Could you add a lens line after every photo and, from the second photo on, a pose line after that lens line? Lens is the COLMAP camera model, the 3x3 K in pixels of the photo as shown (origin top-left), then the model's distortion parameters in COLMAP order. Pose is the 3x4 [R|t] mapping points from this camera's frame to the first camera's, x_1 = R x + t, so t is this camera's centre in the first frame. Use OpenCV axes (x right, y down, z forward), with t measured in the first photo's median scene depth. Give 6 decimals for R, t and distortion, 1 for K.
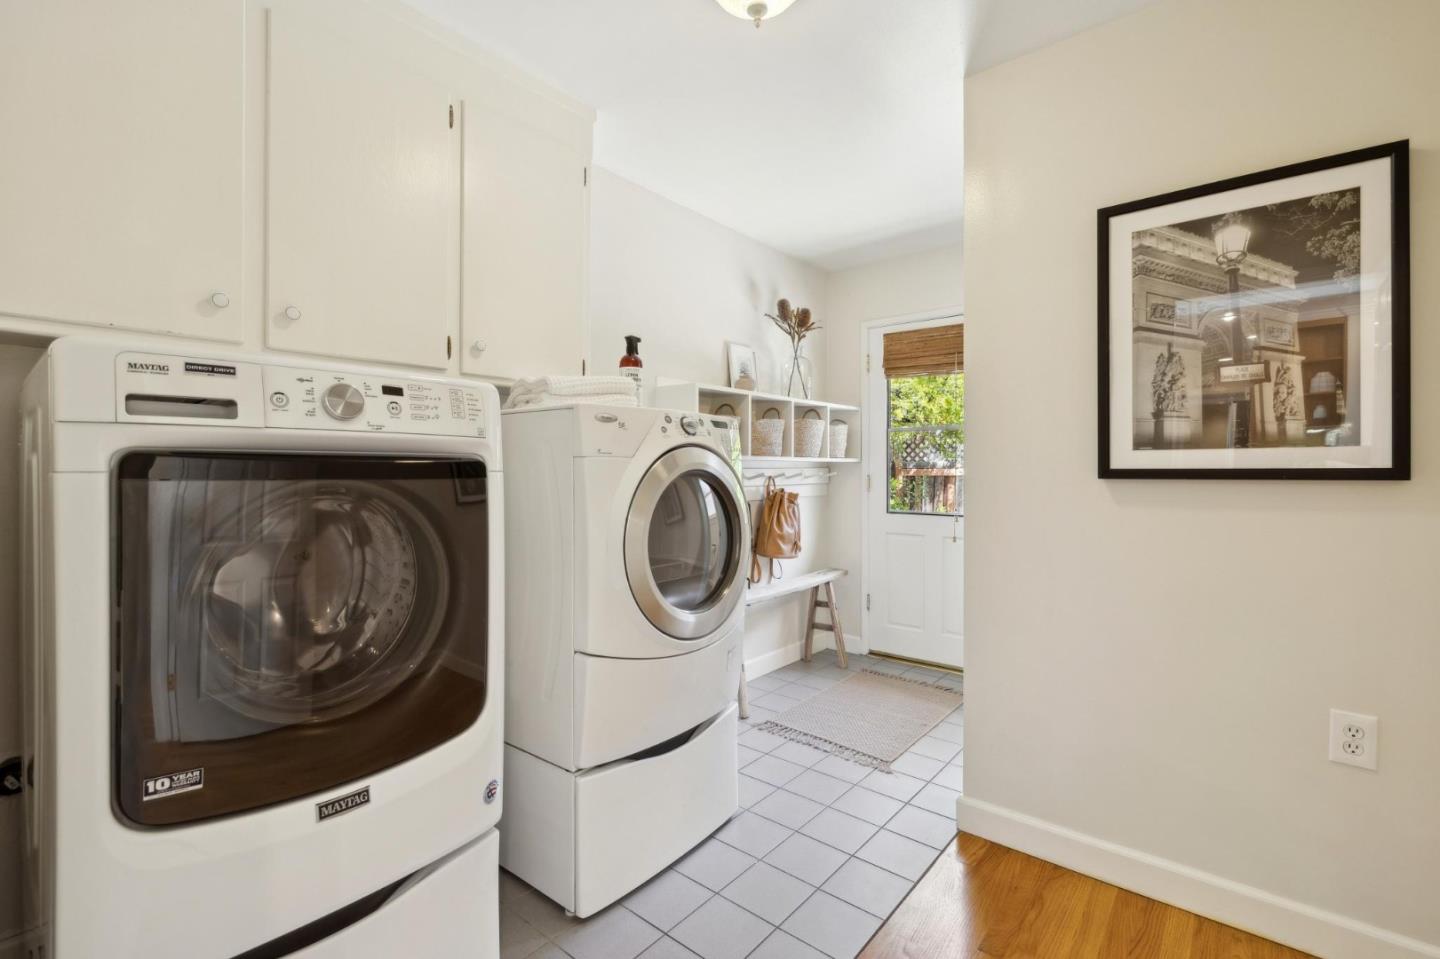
lens RADIAL K [[650.3, 0, 712.1], [0, 650.3, 477.4], [0, 0, 1]] dist [-0.000918, -0.002347]
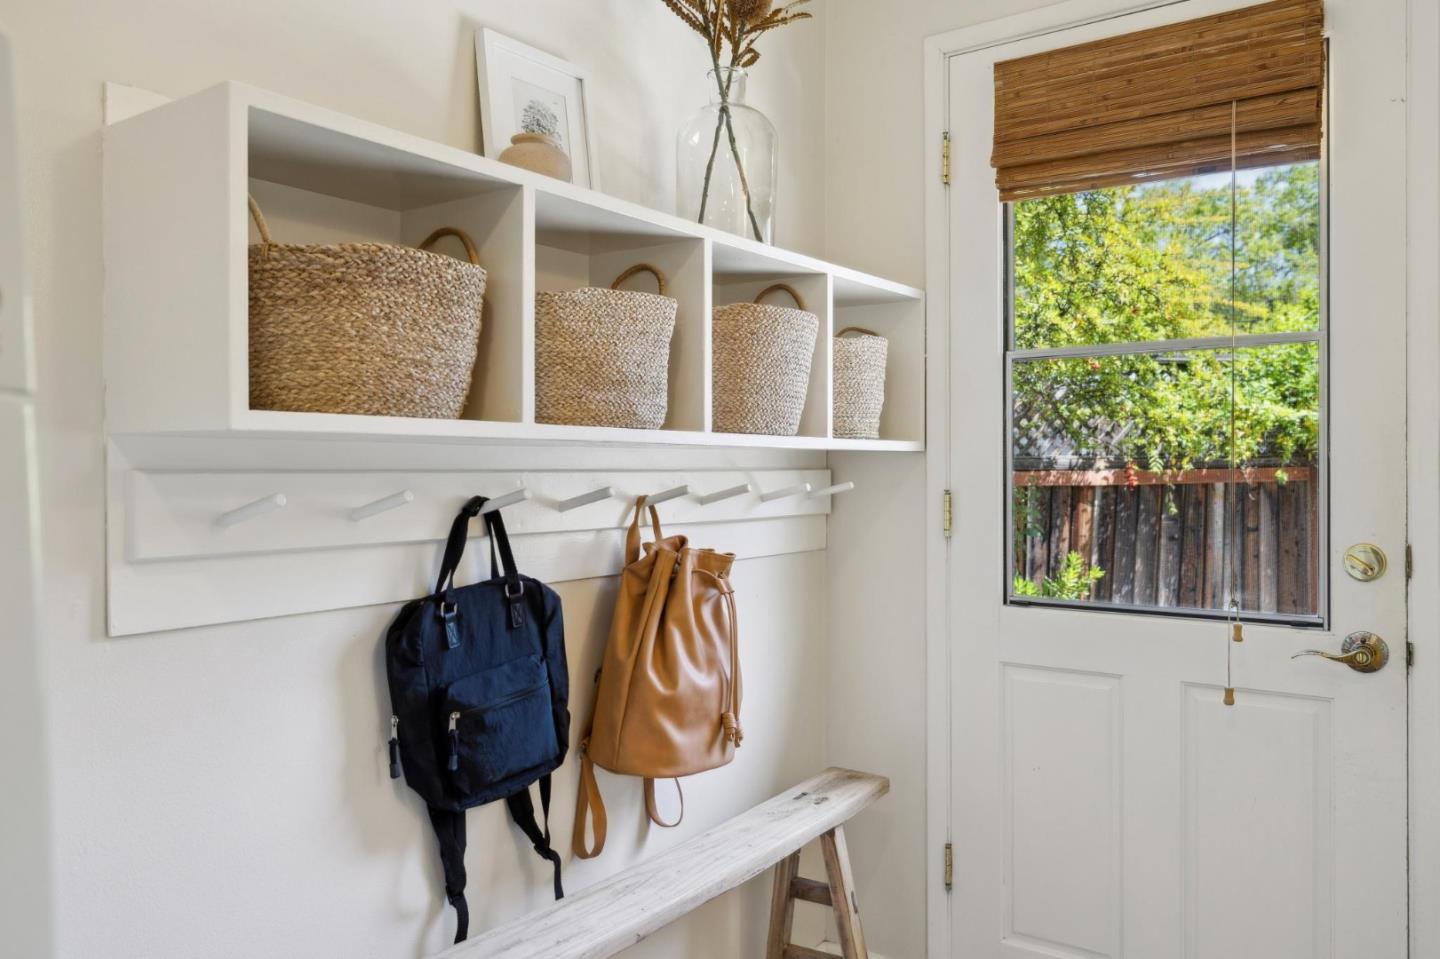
lens RADIAL K [[1133.2, 0, 721.9], [0, 1133.2, 474.4], [0, 0, 1]] dist [-0.013515, -0.001902]
pose [[0.996724, -0.000670, 0.080879, 0.083345], [0.001500, 0.999947, -0.010207, -0.006566], [-0.080868, 0.010295, 0.996672, 0.463882]]
